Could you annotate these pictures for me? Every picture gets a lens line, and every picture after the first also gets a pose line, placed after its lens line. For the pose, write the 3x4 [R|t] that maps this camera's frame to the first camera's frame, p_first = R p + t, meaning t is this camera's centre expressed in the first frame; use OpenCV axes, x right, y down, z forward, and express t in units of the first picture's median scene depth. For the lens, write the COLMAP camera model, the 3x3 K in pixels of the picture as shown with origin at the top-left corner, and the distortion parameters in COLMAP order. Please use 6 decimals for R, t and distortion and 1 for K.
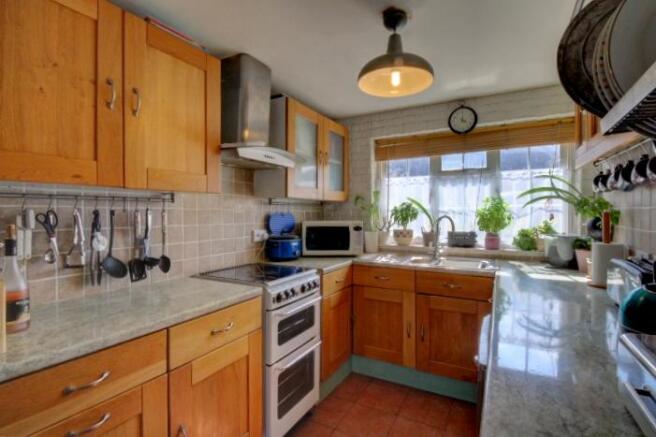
lens RADIAL K [[318.3, 0, 340.9], [0, 318.3, 216.7], [0, 0, 1]] dist [-0.000449, -0.000310]
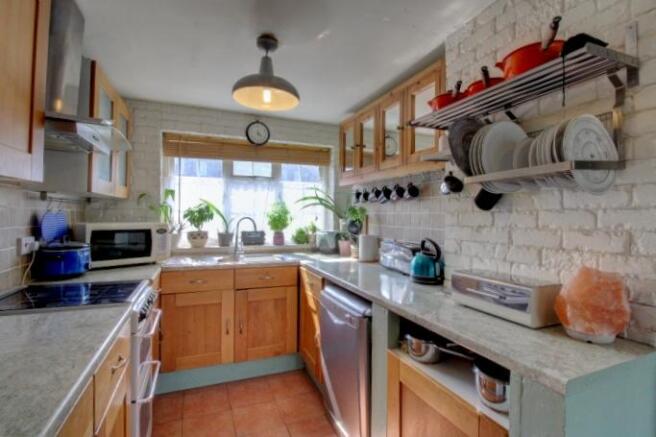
lens RADIAL K [[318.3, 0, 340.9], [0, 318.3, 216.7], [0, 0, 1]] dist [-0.000449, -0.000310]
pose [[0.630180, 0.006276, 0.776424, -0.317963], [-0.004034, 0.999980, -0.004810, -0.000618], [-0.776438, -0.000101, 0.630193, 0.050944]]
